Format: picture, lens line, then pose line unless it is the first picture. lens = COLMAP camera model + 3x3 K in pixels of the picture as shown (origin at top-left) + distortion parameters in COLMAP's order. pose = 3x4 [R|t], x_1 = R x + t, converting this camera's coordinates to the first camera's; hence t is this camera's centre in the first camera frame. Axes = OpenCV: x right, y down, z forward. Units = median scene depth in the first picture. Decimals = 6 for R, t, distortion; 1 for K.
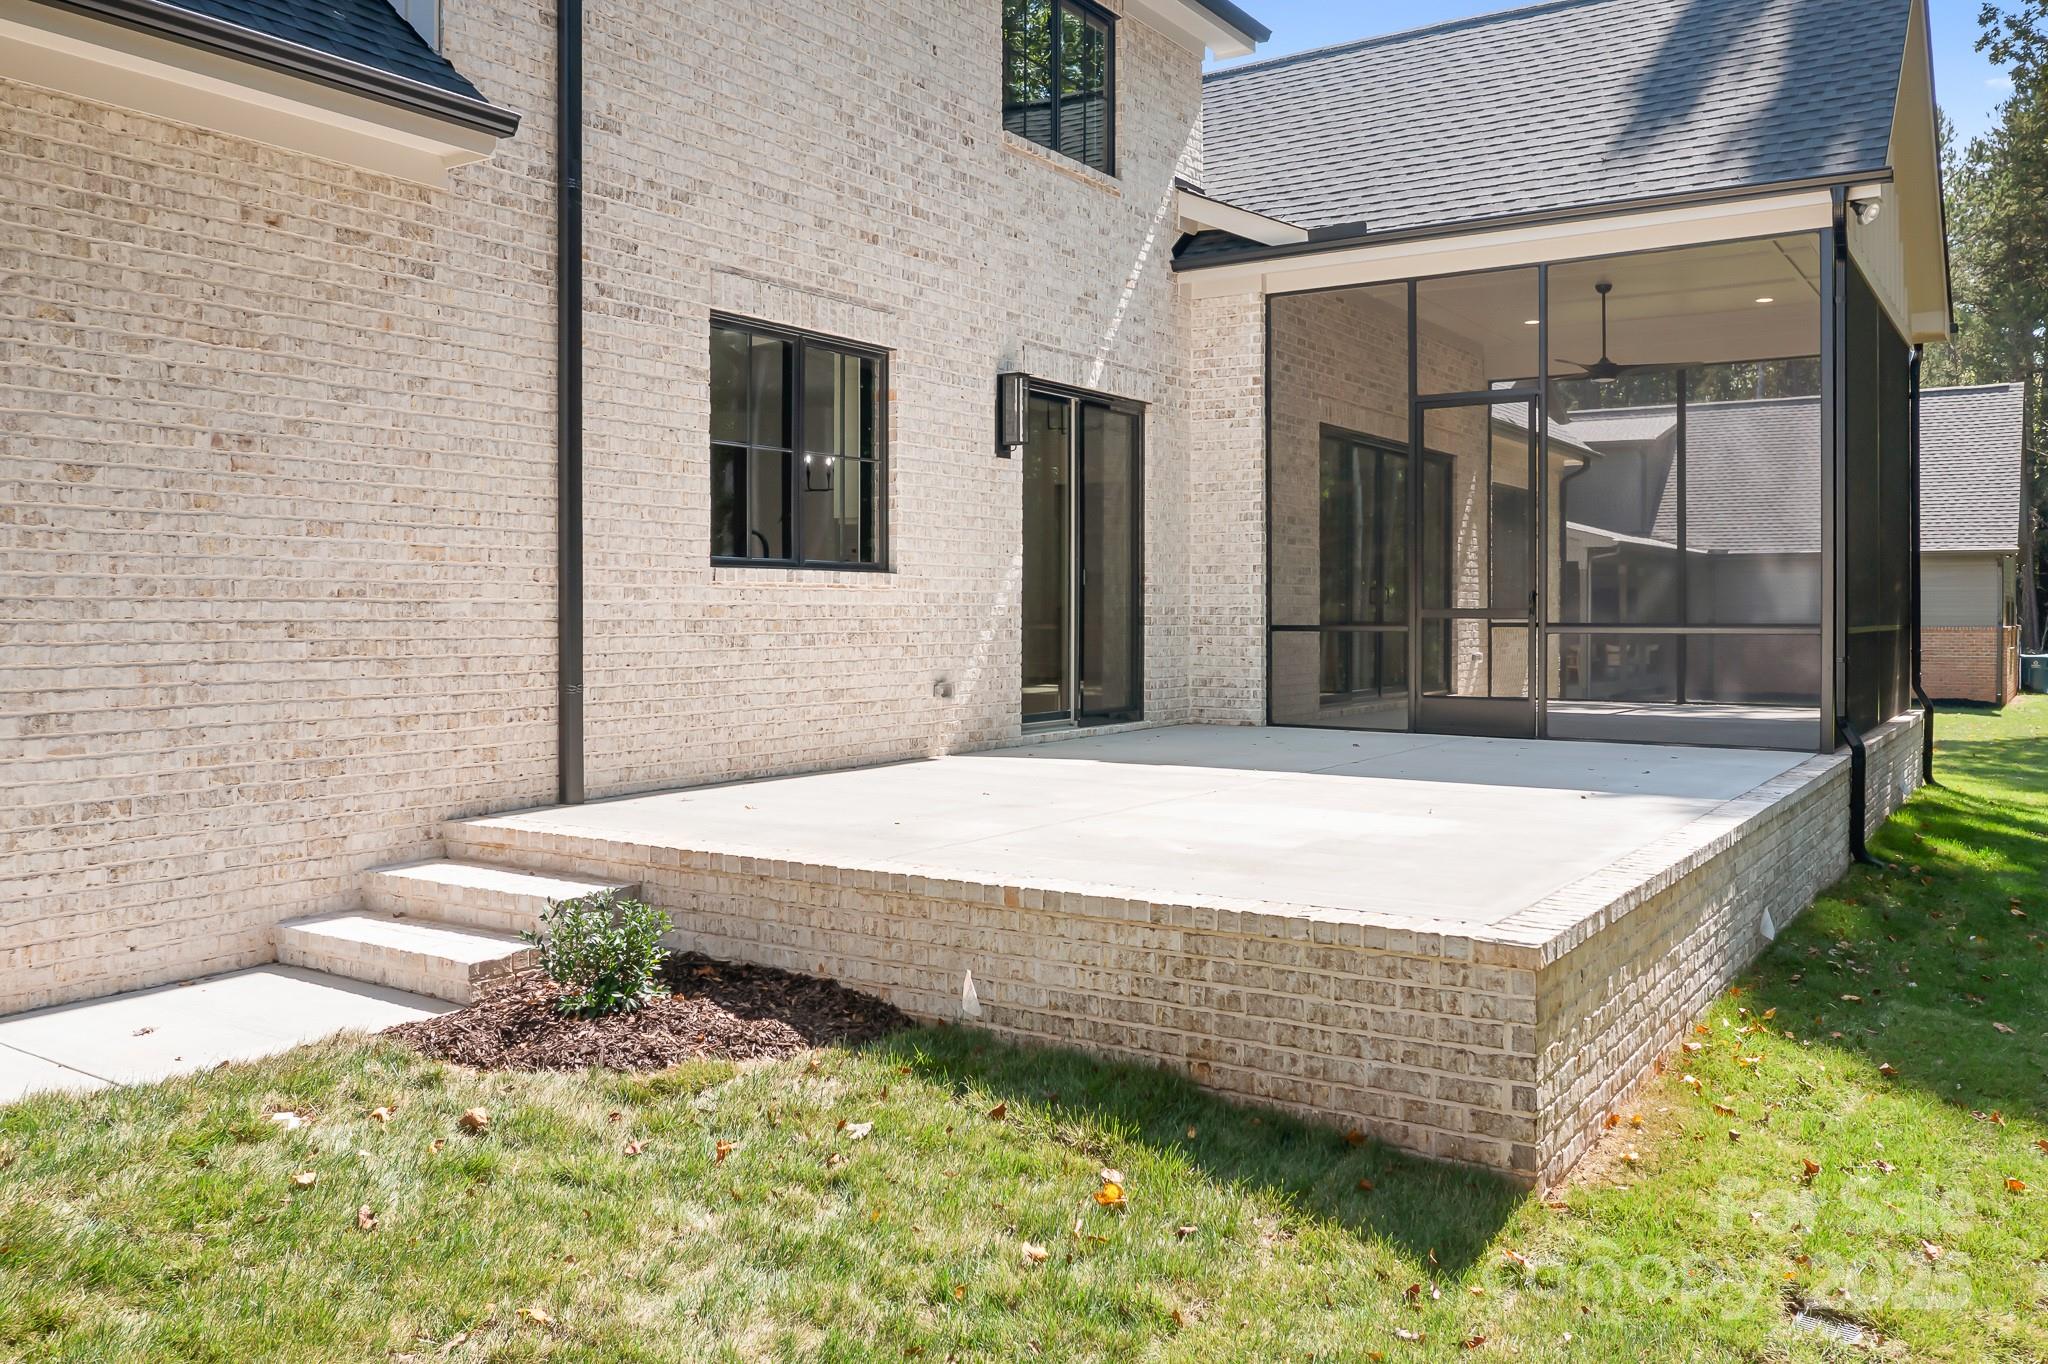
lens RADIAL K [[1639.3, 0, 1024.5], [0, 1639.3, 618.8], [0, 0, 1]] dist [-0.019482, 0.006493]
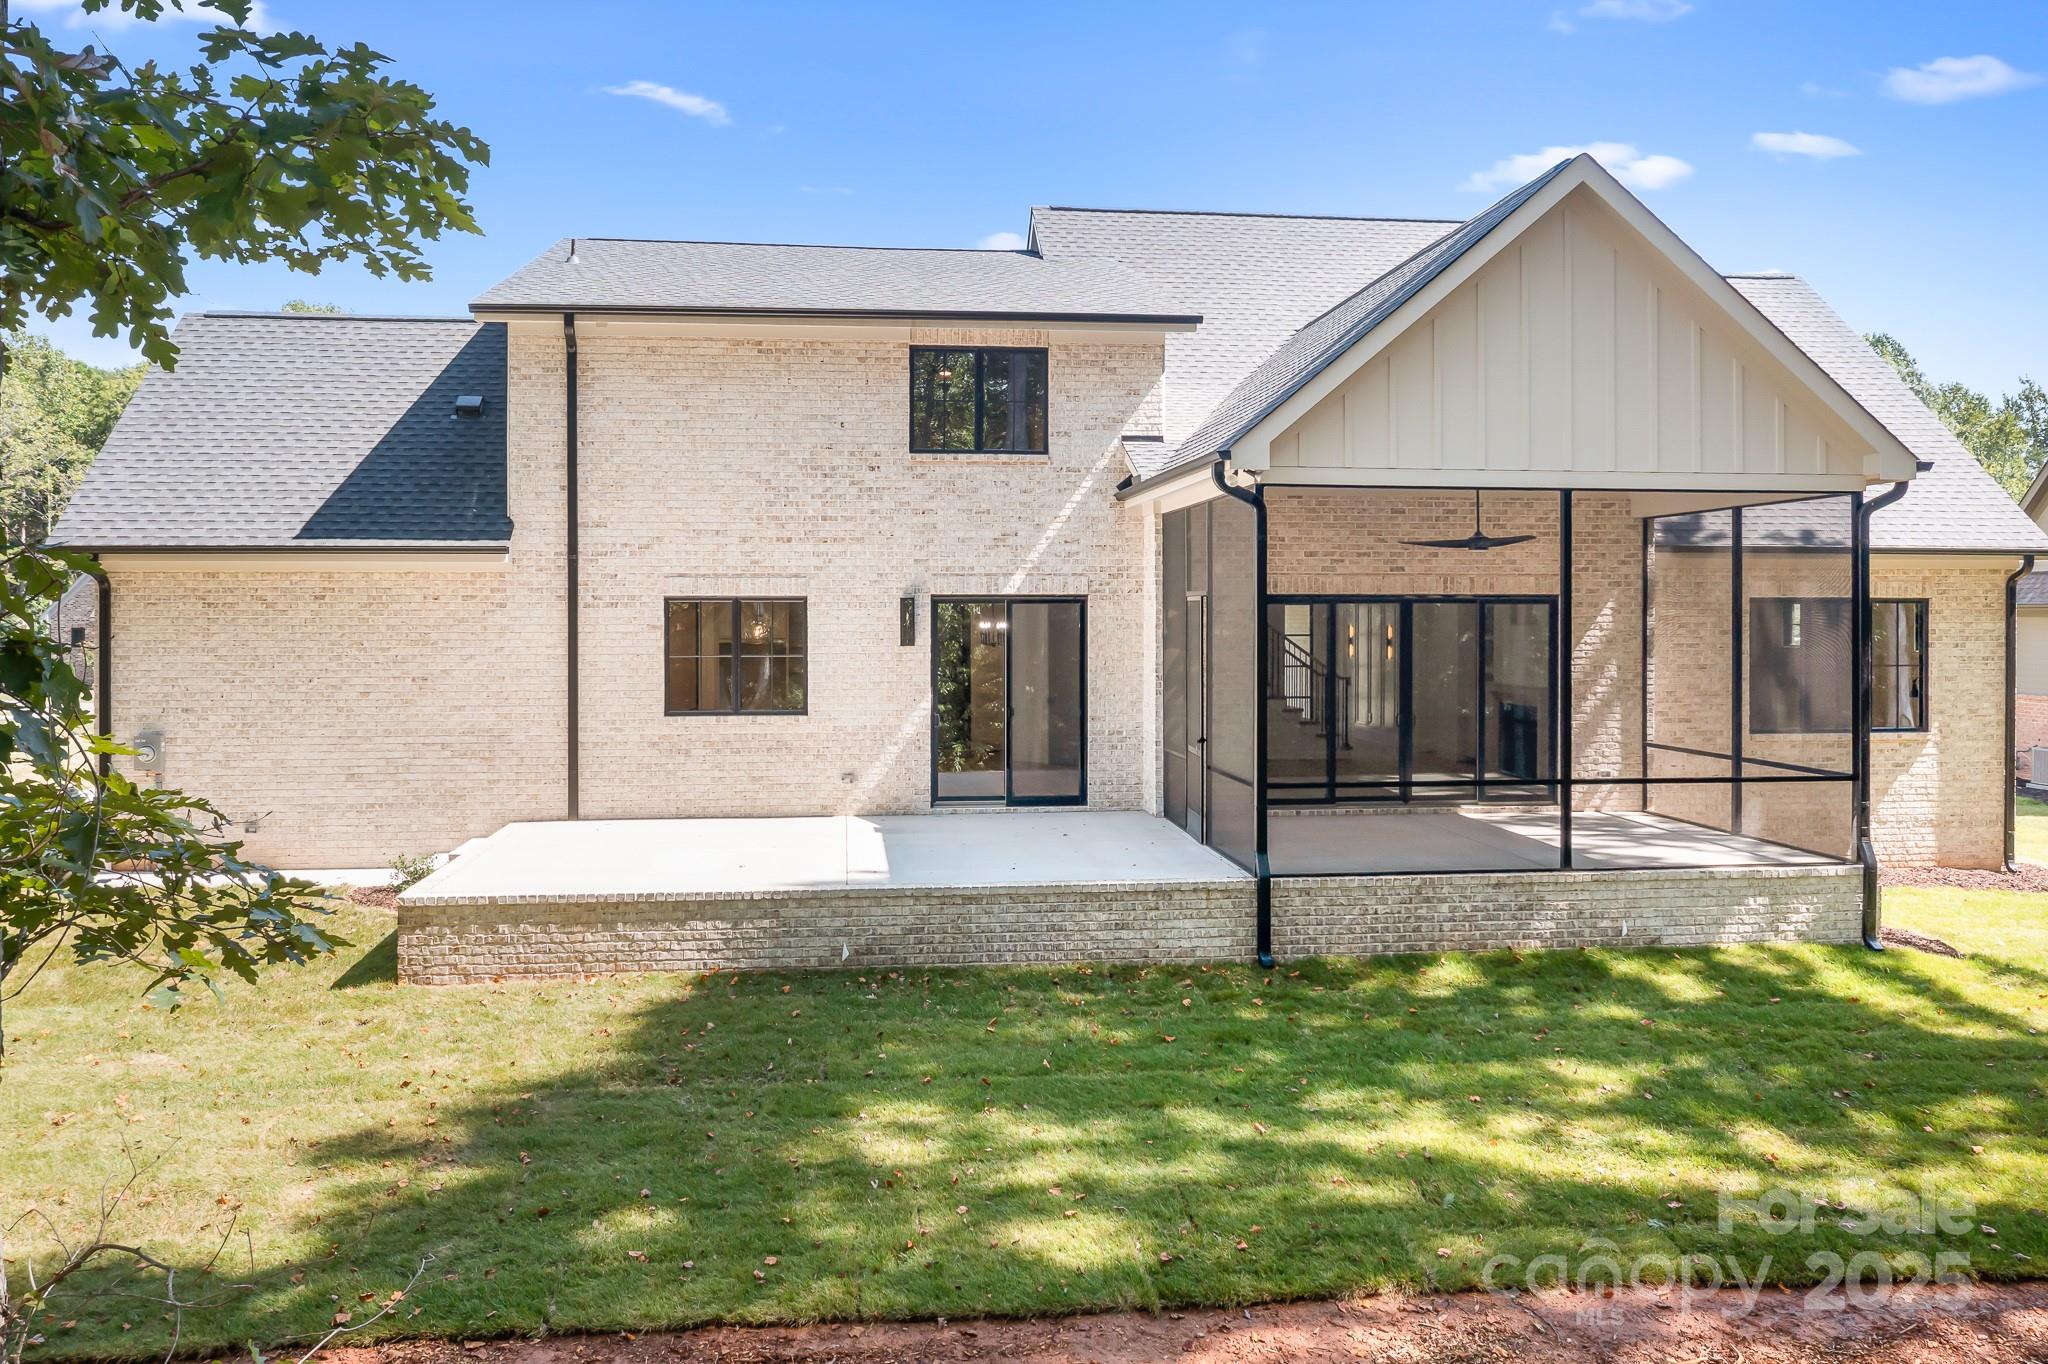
lens RADIAL K [[1649.8, 0, 1013.0], [0, 1649.8, 624.9], [0, 0, 1]] dist [-0.021192, 0.007310]
pose [[0.641360, 0.004290, -0.767228, 1.923137], [-0.002049, 0.999990, 0.003879, -0.176804], [0.767238, -0.000915, 0.641362, -0.030194]]
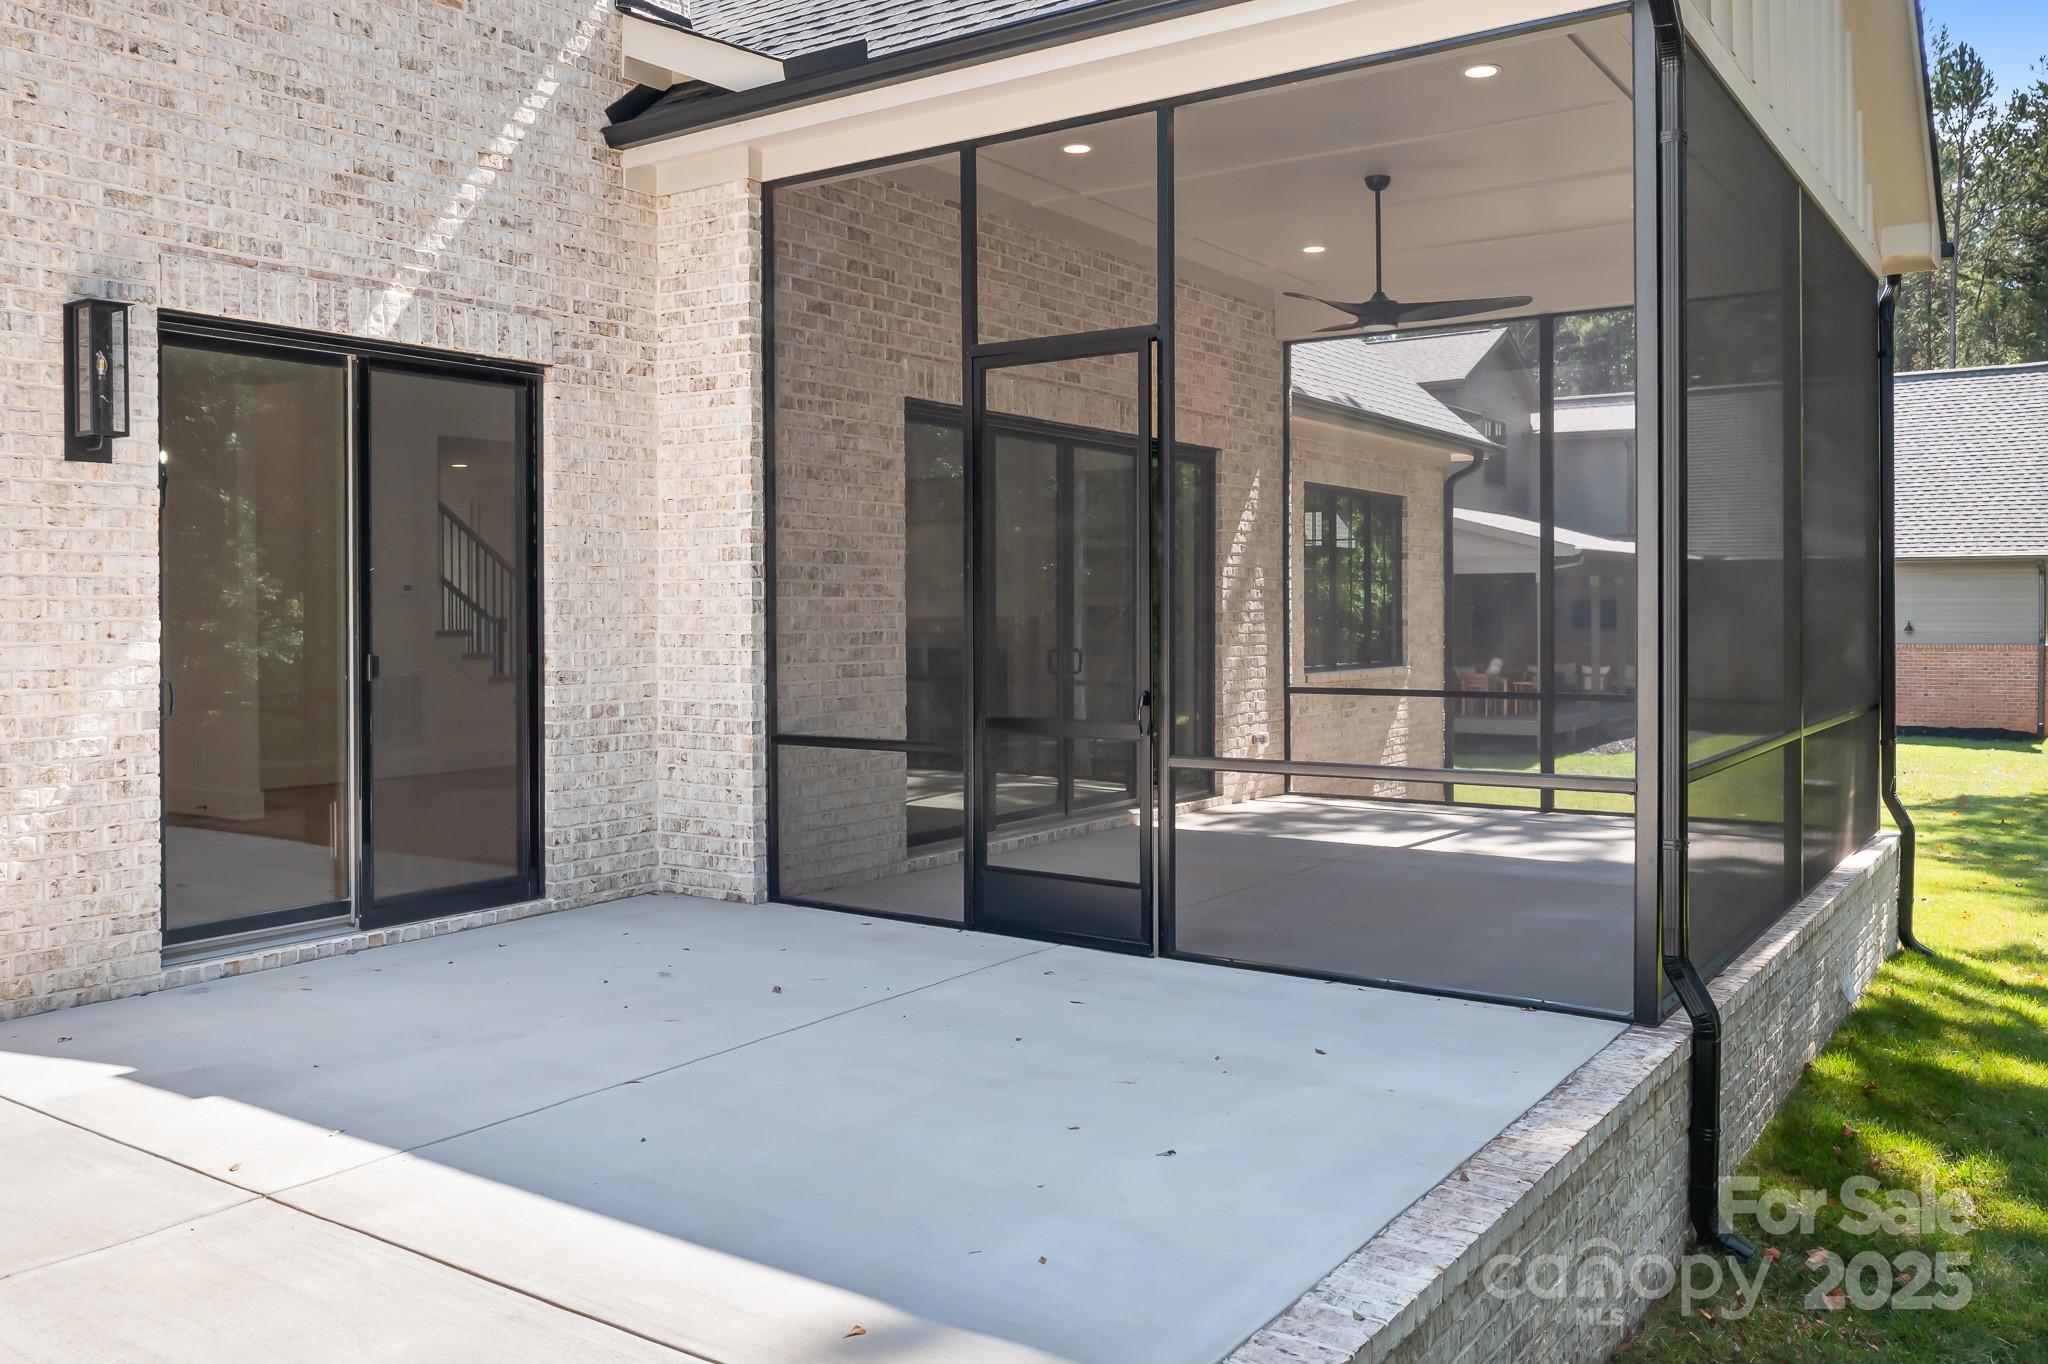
lens RADIAL K [[1649.8, 0, 1013.0], [0, 1649.8, 624.9], [0, 0, 1]] dist [-0.021192, 0.007310]
pose [[0.999671, -0.003457, -0.025397, 0.419957], [0.003613, 0.999975, 0.006094, -0.065594], [0.025375, -0.006184, 0.999659, 0.659075]]
